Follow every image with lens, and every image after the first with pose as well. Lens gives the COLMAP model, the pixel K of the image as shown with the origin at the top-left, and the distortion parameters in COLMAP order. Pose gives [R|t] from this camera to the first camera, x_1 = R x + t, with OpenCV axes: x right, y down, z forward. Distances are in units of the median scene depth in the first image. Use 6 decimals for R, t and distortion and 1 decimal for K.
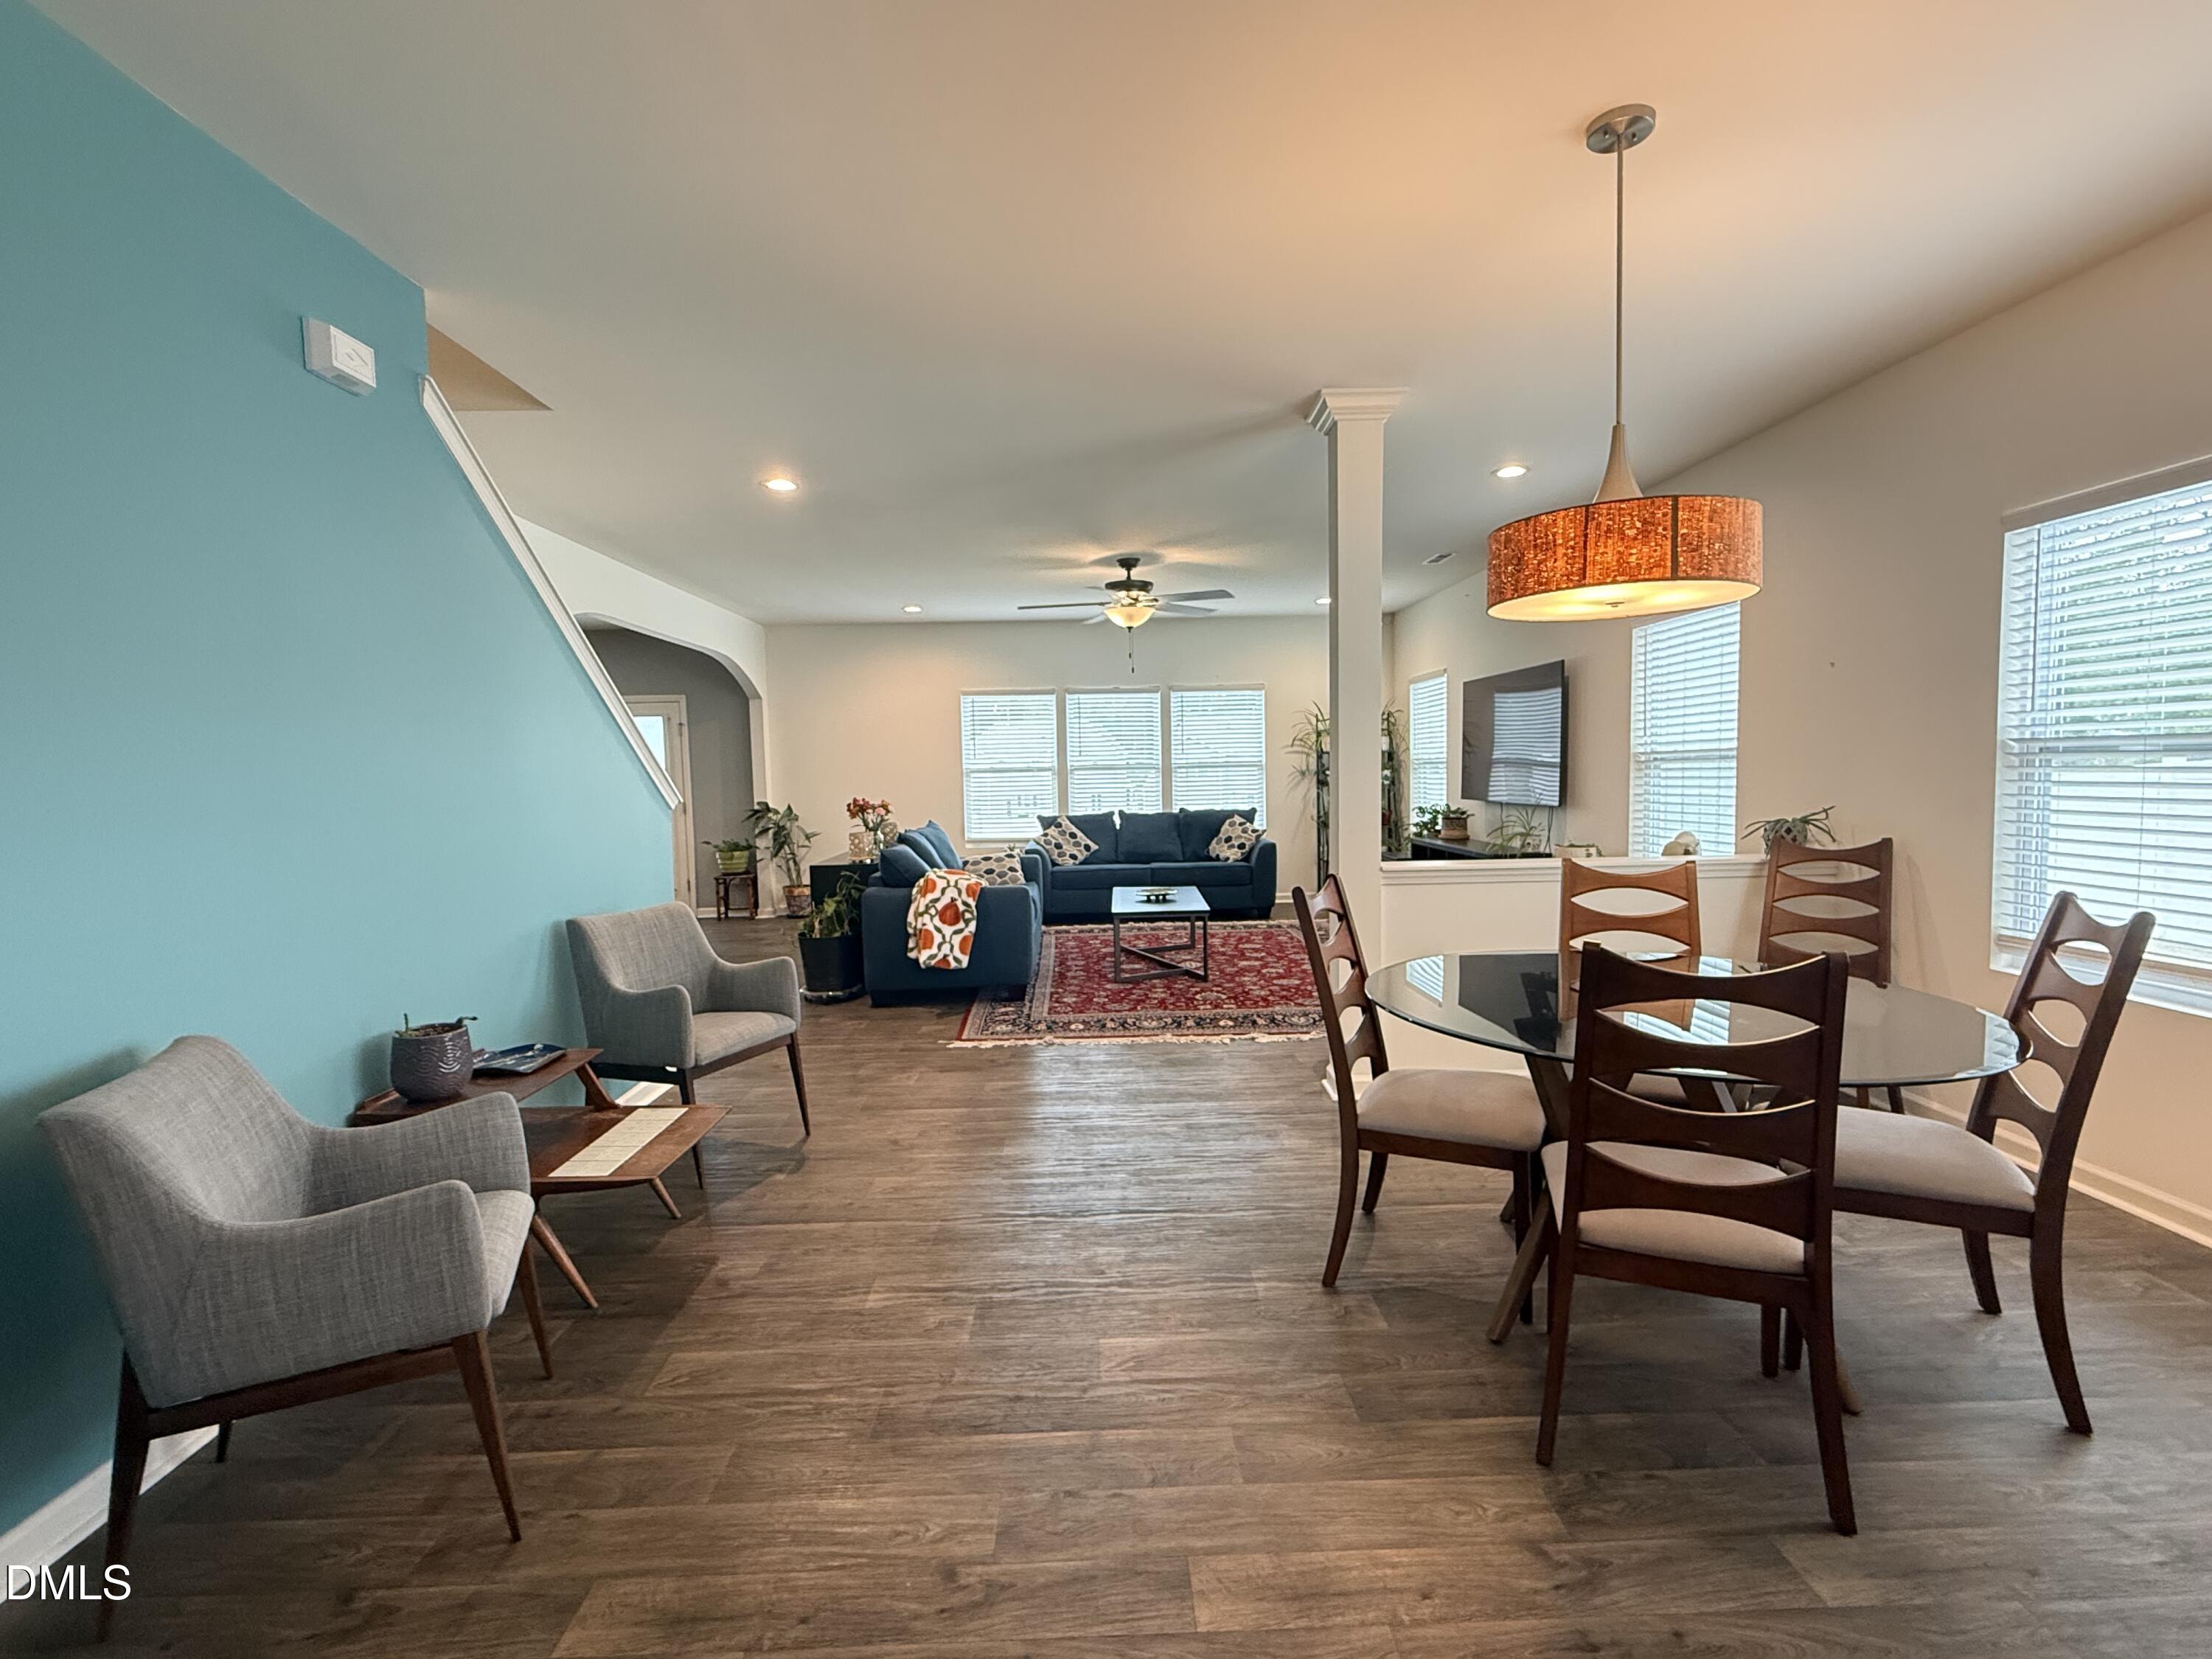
lens RADIAL K [[1010.8, 0, 1103.5], [0, 1010.8, 828.7], [0, 0, 1]] dist [-0.004848, -0.000692]
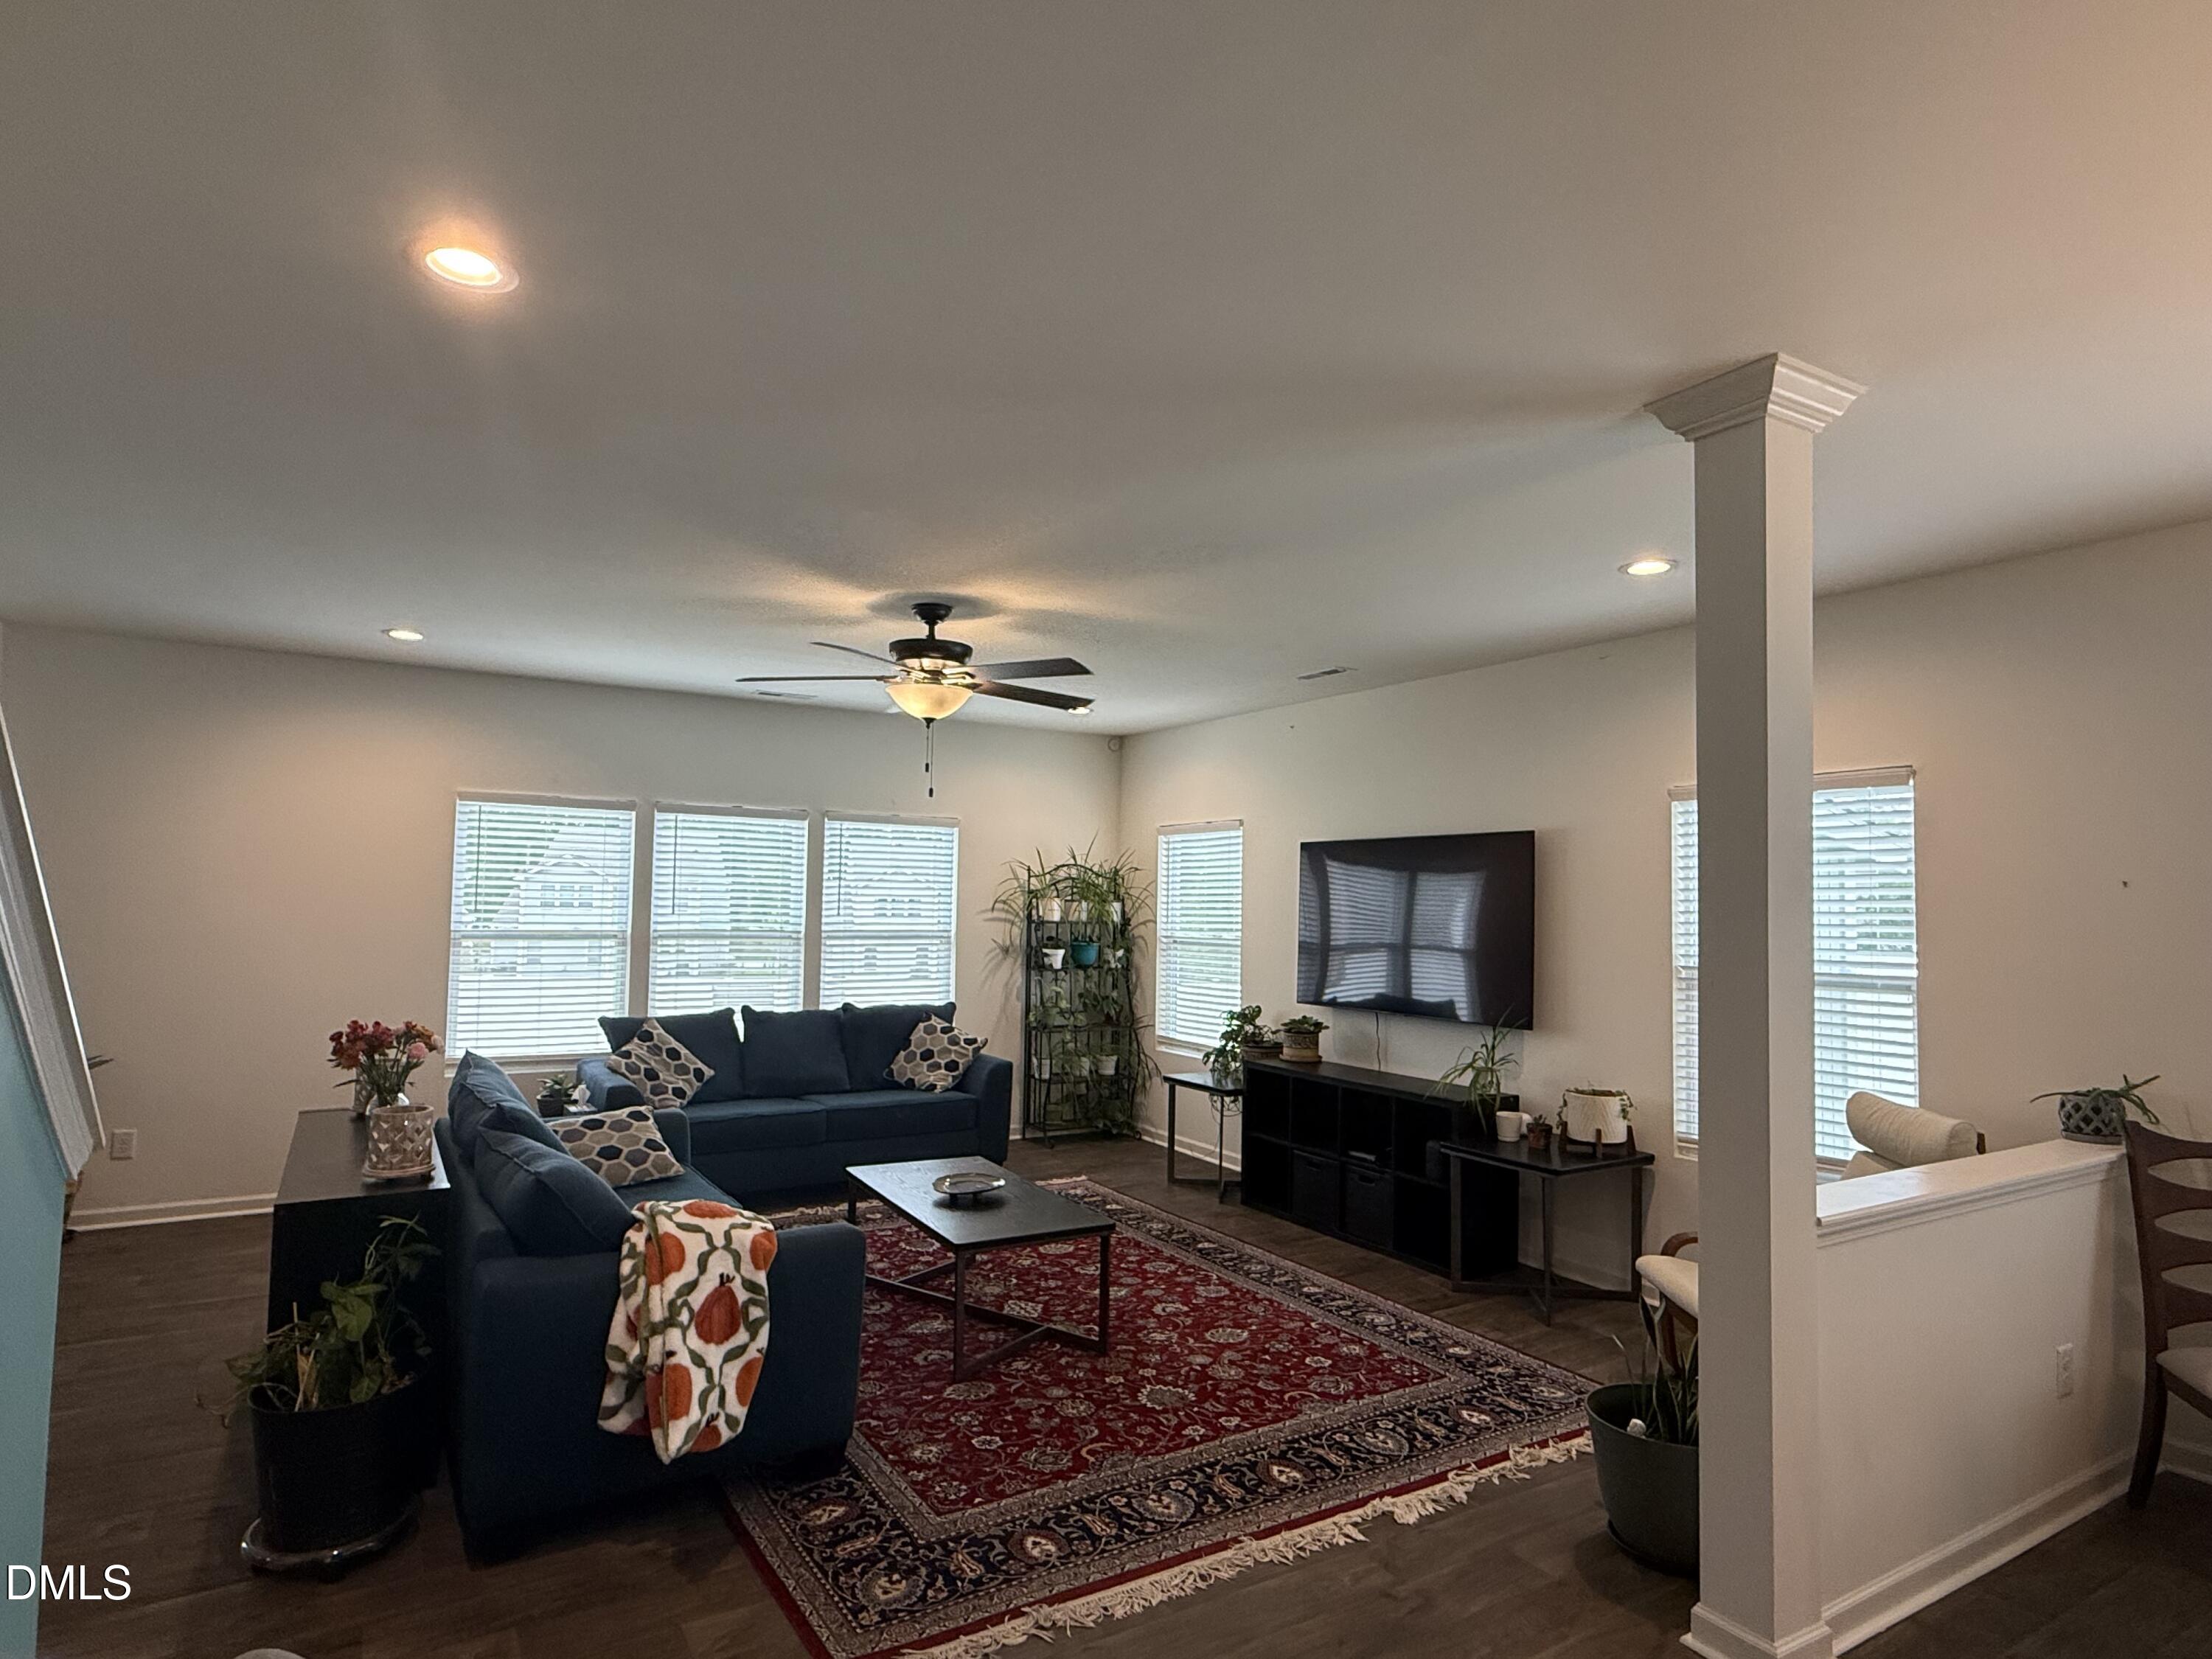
lens RADIAL K [[1212.3, 0, 1103.6], [0, 1212.3, 838.8], [0, 0, 1]] dist [0.005496, -0.000360]
pose [[0.868106, 0.062667, 0.492407, -0.260653], [-0.006450, 0.993339, -0.115048, -0.058538], [-0.496337, 0.096698, 0.862728, 0.405975]]
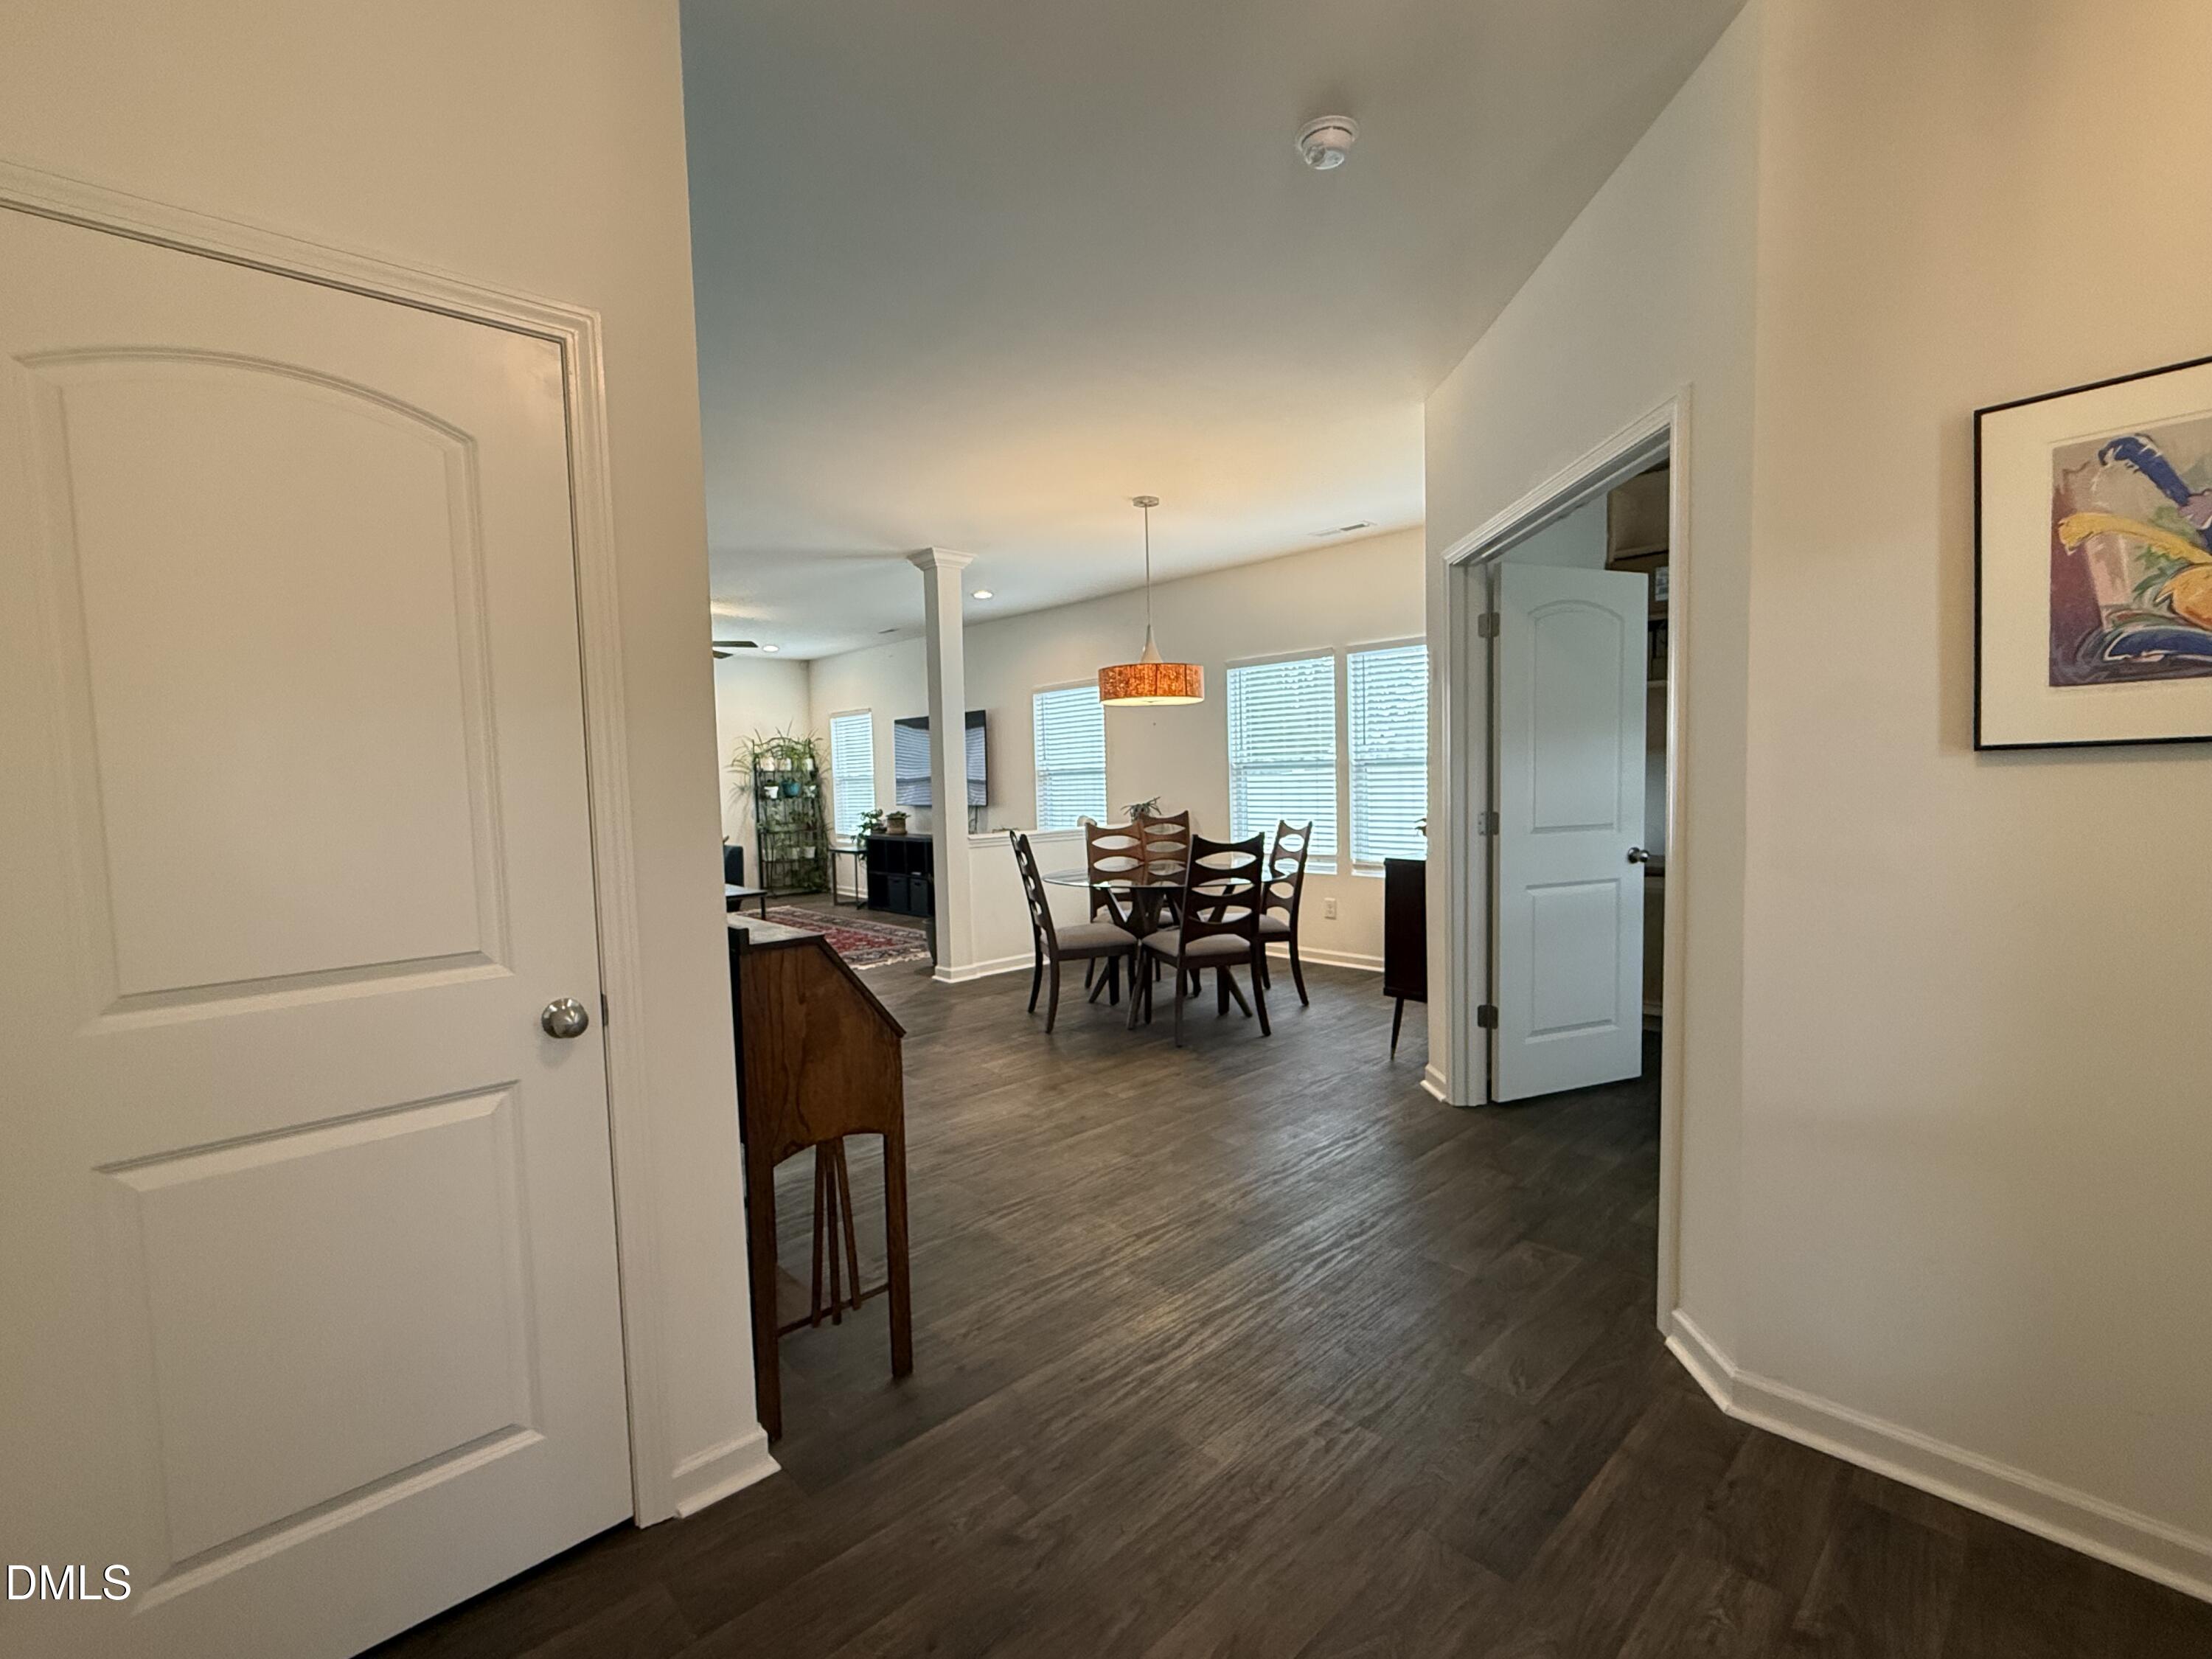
lens RADIAL K [[963.5, 0, 1113.7], [0, 963.5, 823.1], [0, 0, 1]] dist [-0.004106, 0.000681]
pose [[0.741243, -0.032487, 0.670450, -0.396489], [0.049811, 0.998736, -0.006676, 0.024612], [-0.669386, 0.038344, 0.741924, -0.216510]]
